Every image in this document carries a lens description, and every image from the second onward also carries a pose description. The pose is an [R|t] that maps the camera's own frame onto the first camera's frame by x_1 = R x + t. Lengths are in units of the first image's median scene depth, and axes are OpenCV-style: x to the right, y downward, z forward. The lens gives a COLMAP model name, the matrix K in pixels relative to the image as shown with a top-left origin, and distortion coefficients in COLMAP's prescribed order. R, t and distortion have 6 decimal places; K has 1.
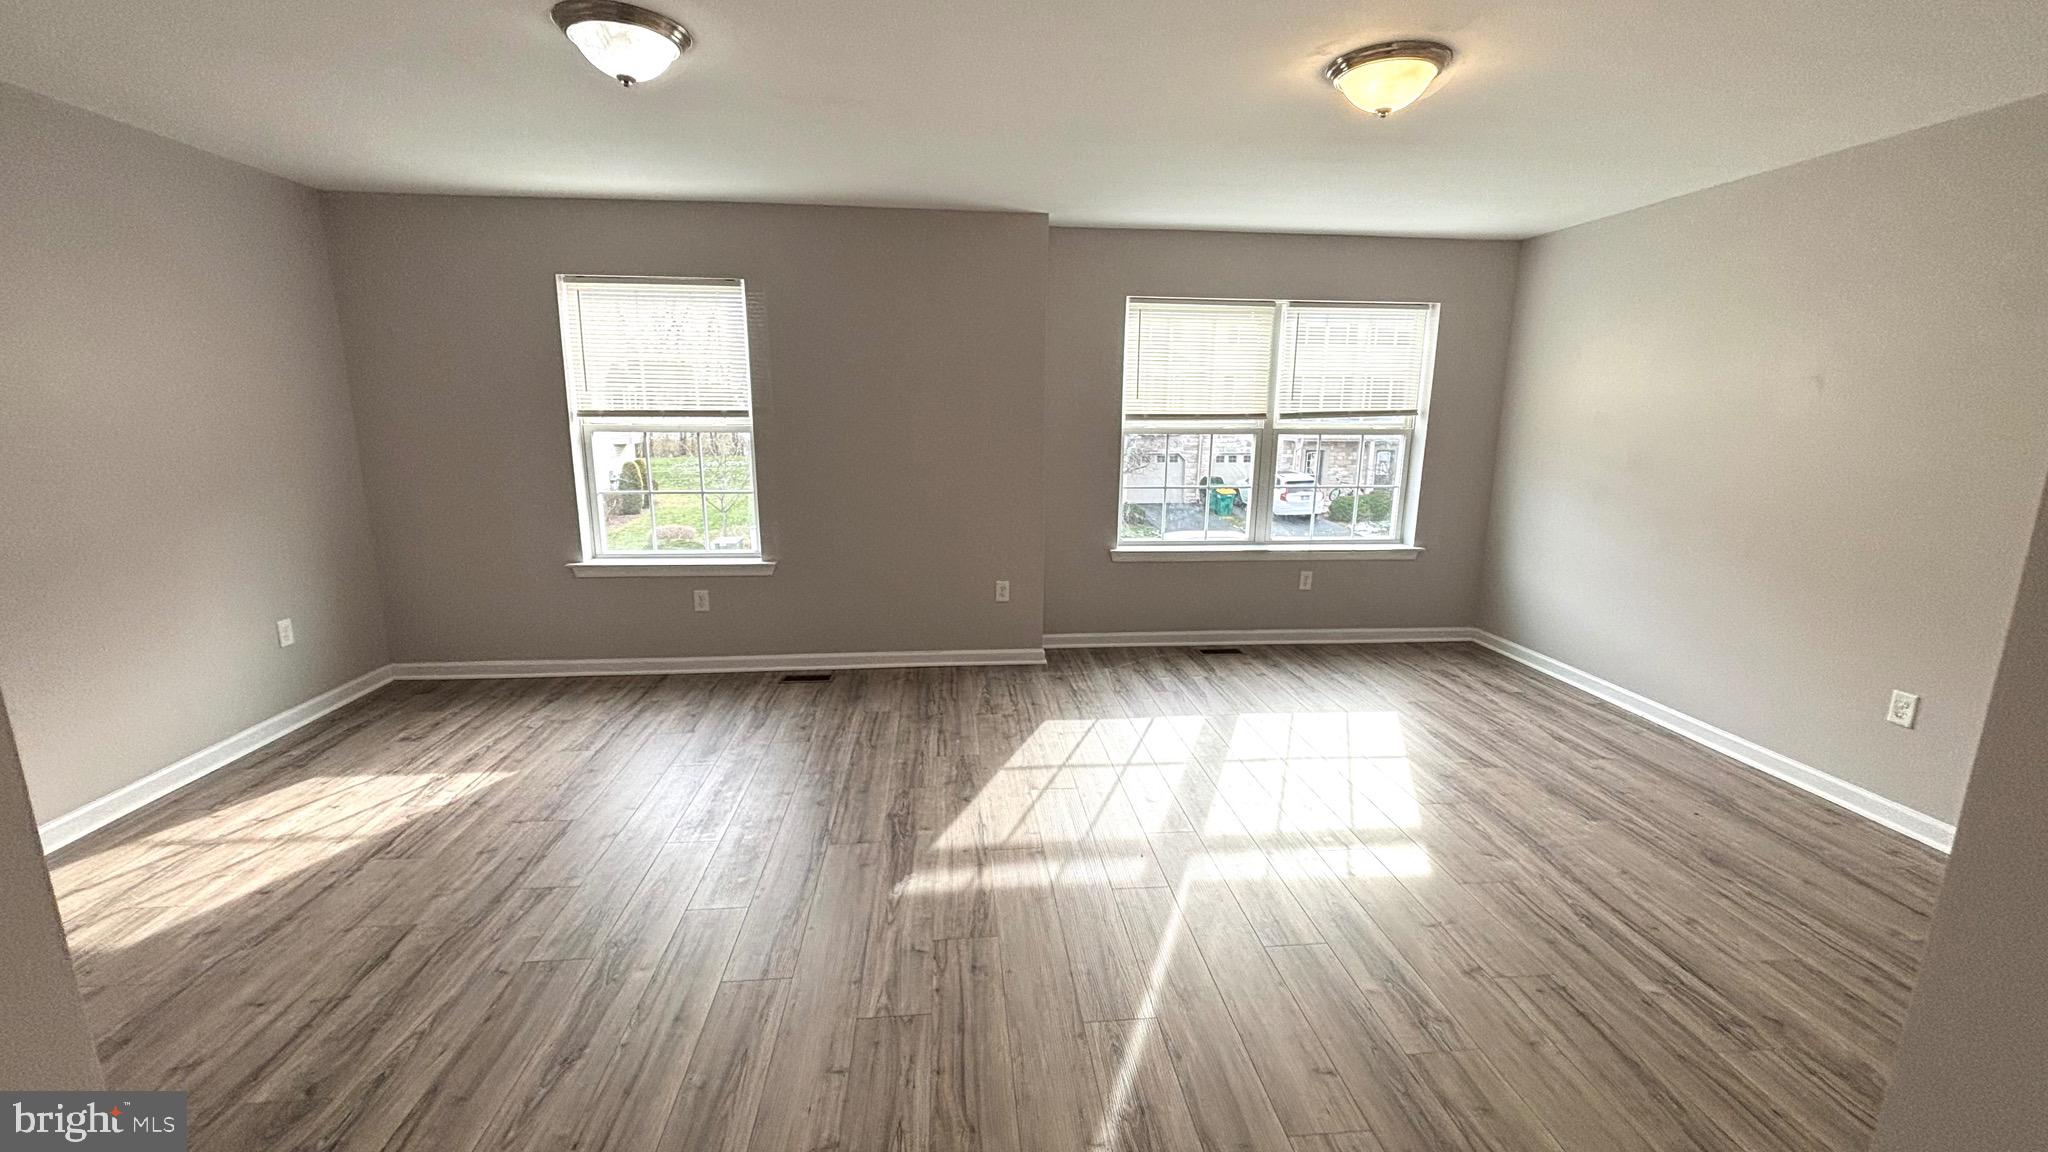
lens RADIAL K [[817.8, 0, 1025.0], [0, 817.8, 584.2], [0, 0, 1]] dist [0.000345, 0.000686]
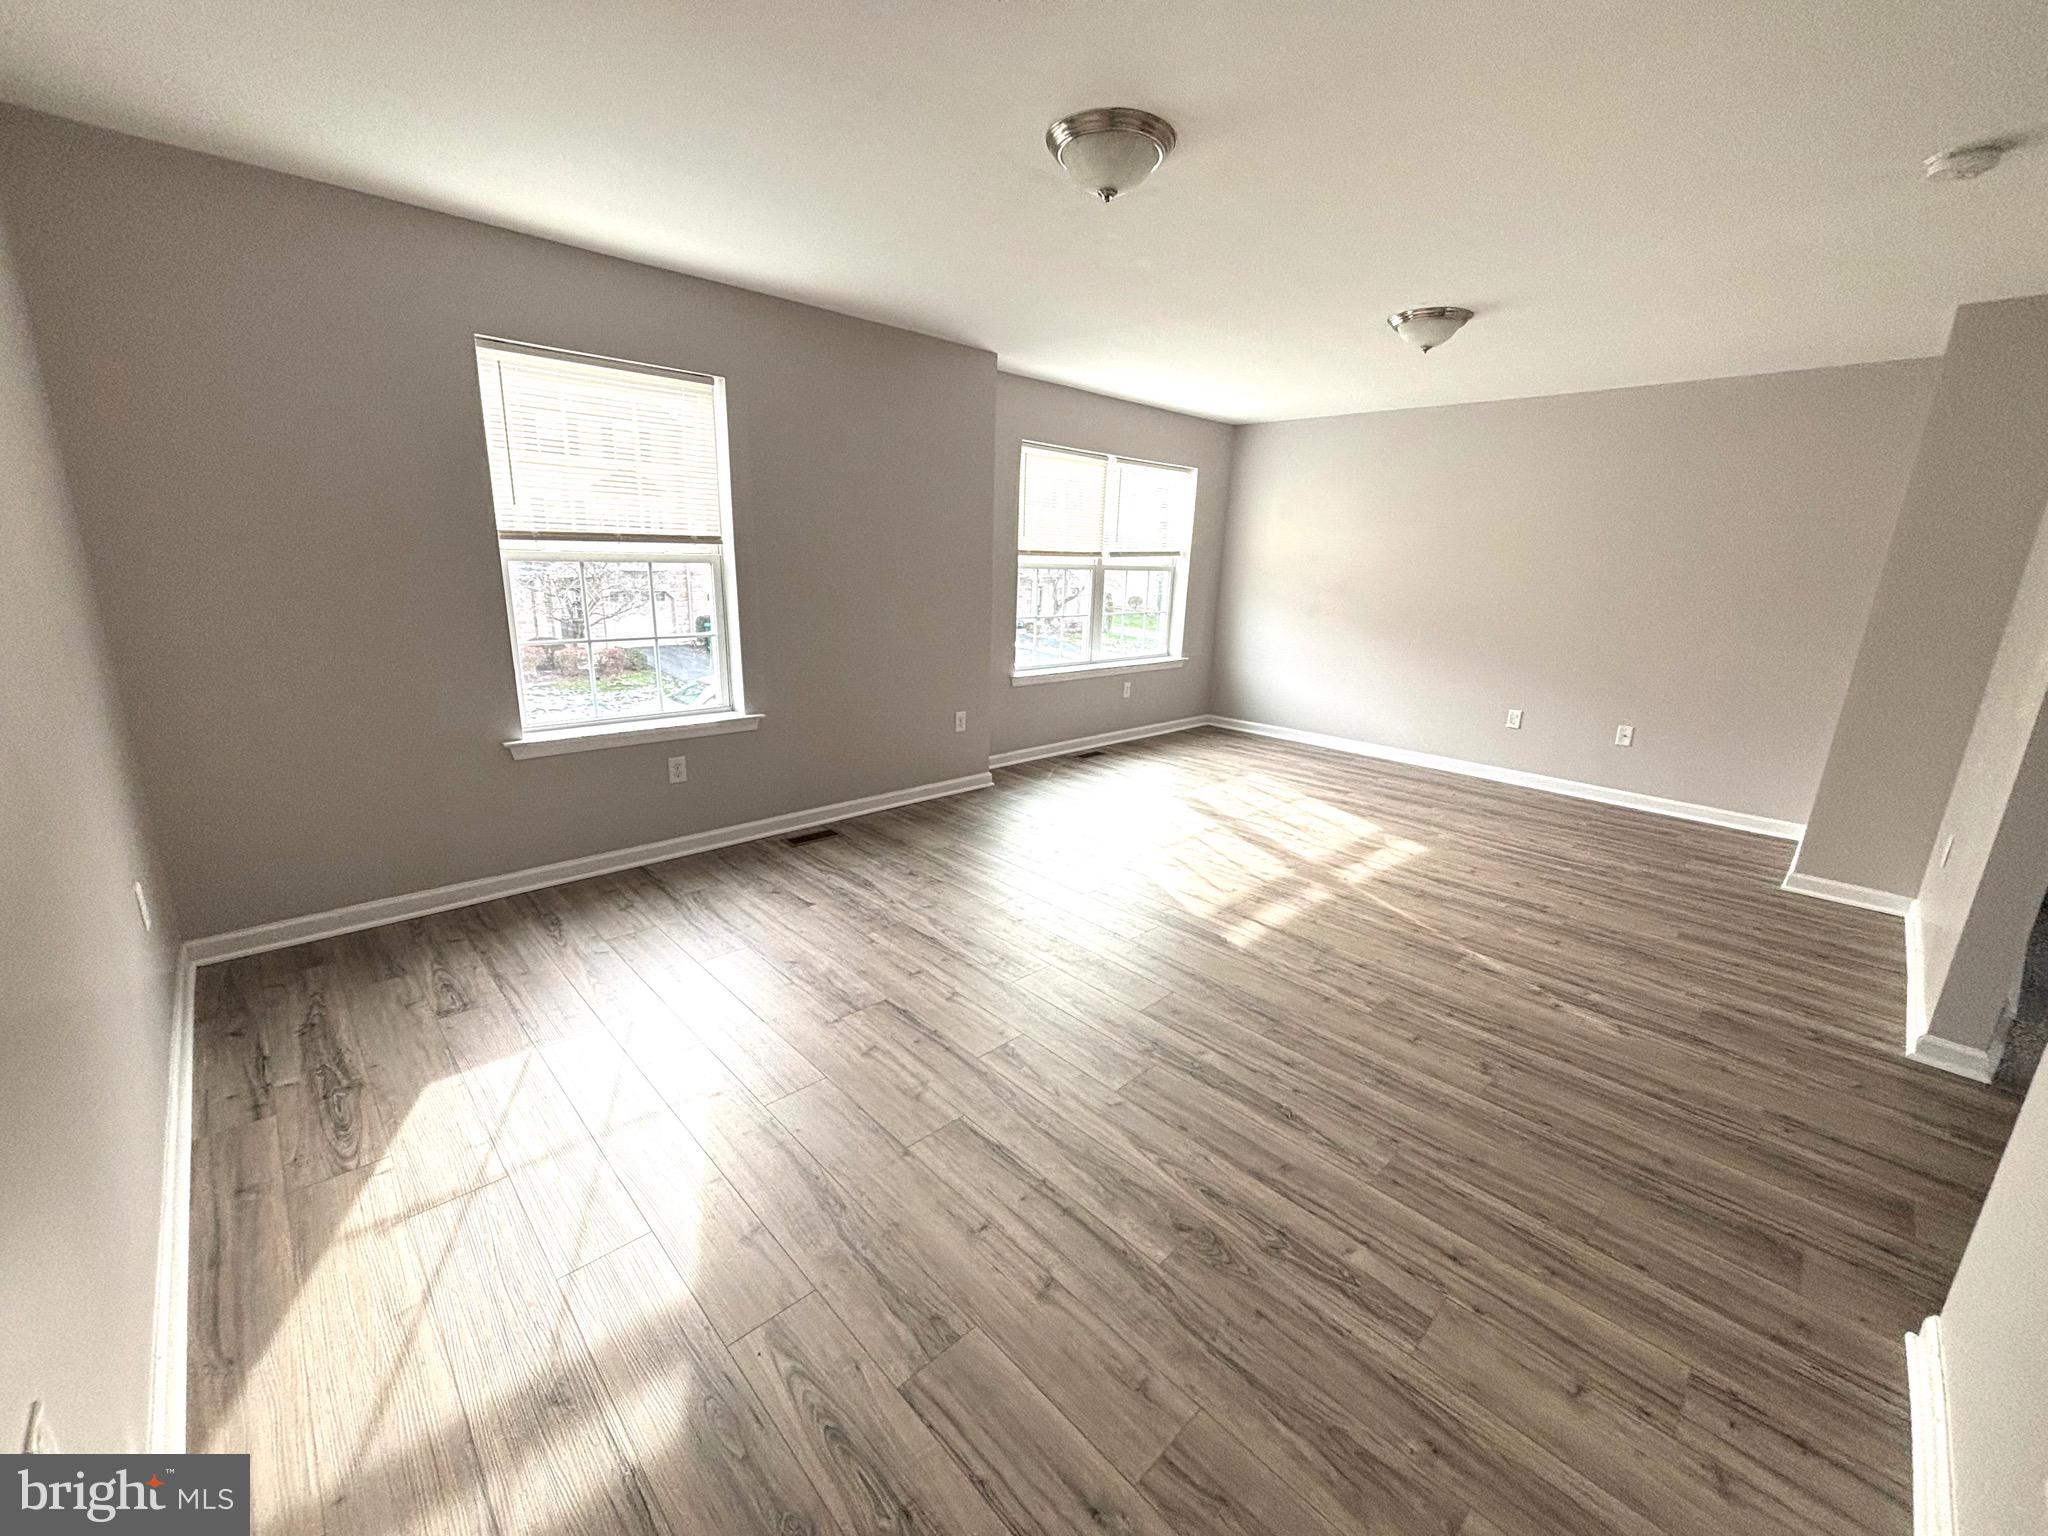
lens RADIAL K [[813.1, 0, 1024.5], [0, 813.1, 773.9], [0, 0, 1]] dist [-0.000454, -0.001486]
pose [[0.785547, -0.145766, 0.601389, -0.637569], [0.109061, 0.989259, 0.097321, -0.018128], [-0.609116, -0.010862, 0.793007, 0.141519]]
